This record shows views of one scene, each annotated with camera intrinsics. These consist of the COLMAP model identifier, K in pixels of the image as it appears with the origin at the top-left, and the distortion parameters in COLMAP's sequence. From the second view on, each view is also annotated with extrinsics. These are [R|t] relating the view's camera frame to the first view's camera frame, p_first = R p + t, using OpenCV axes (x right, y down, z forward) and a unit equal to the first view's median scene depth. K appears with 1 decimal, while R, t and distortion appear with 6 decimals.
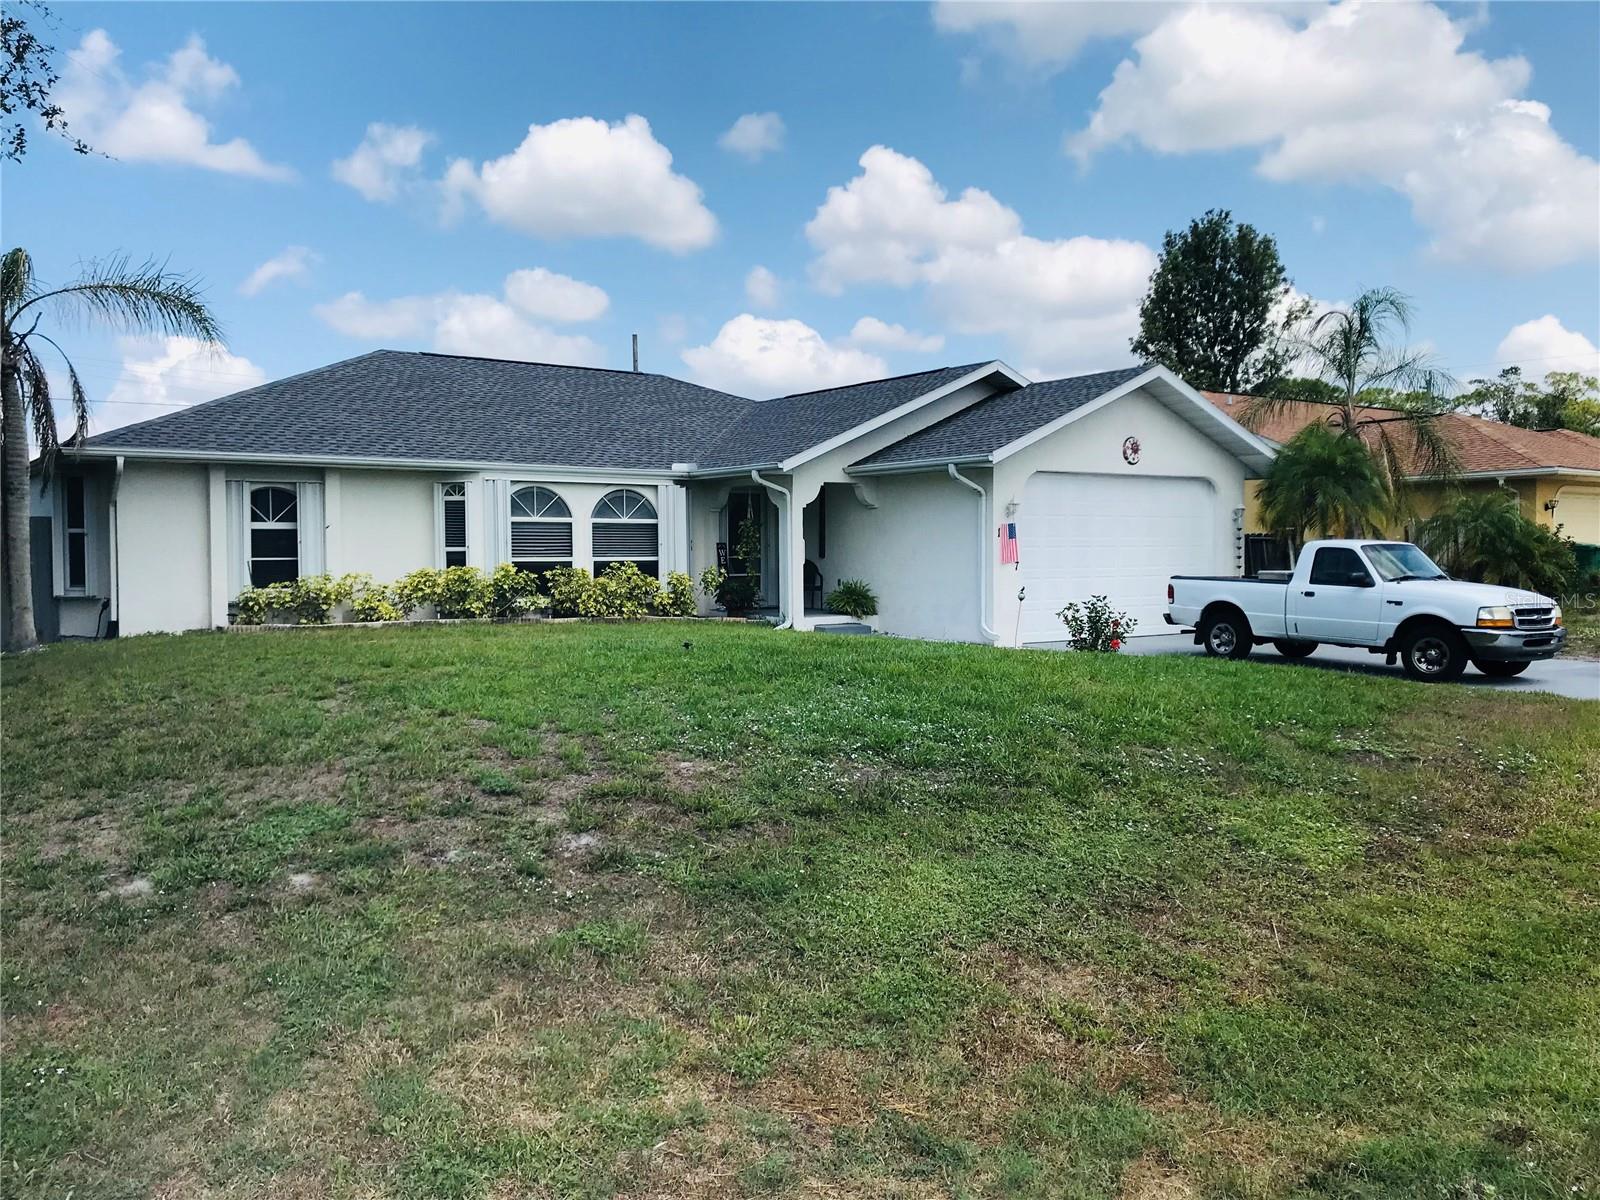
lens RADIAL K [[1274.1, 0, 800.0], [0, 1274.1, 600.0], [0, 0, 1]] dist [0.068887, -0.134627]
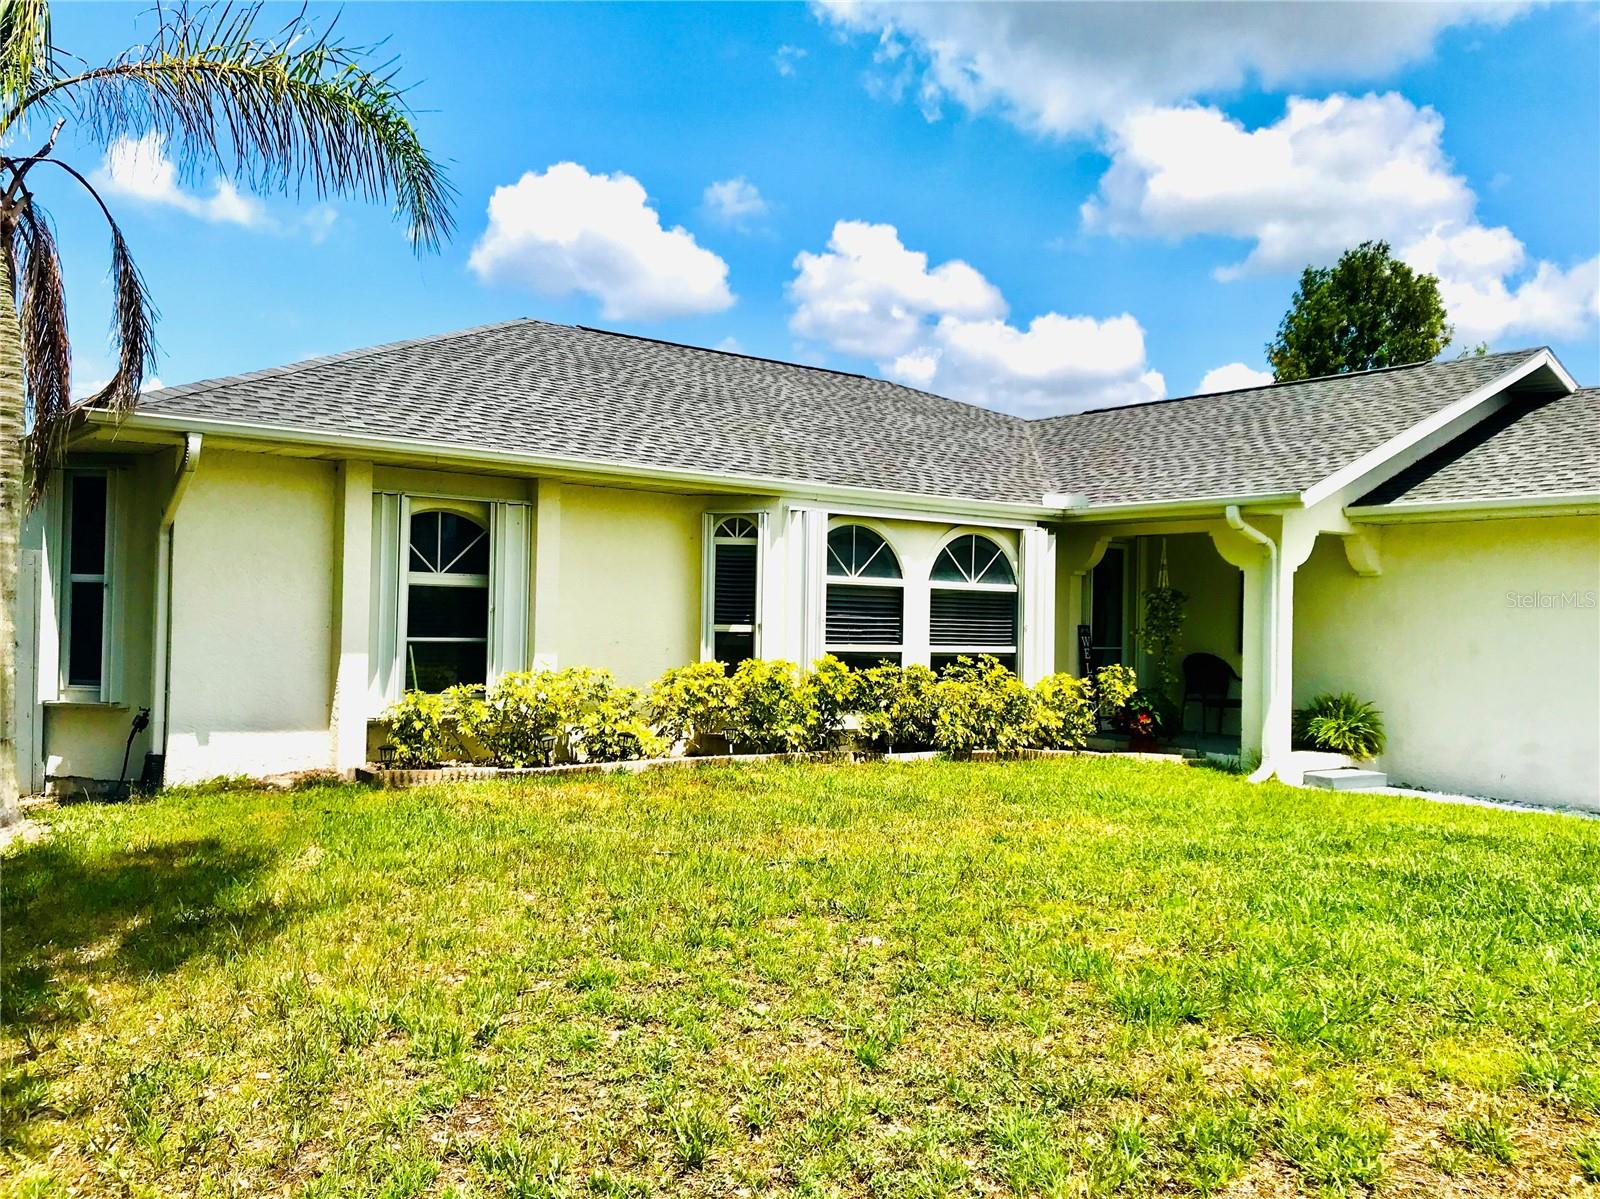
lens RADIAL K [[1311.3, 0, 759.8], [0, 1311.3, 594.2], [0, 0, 1]] dist [0.065154, -0.089050]
pose [[0.999372, 0.027607, 0.022208, -0.271813], [-0.026263, 0.997930, -0.058697, -0.020728], [-0.023783, 0.058077, 0.998029, 0.409514]]
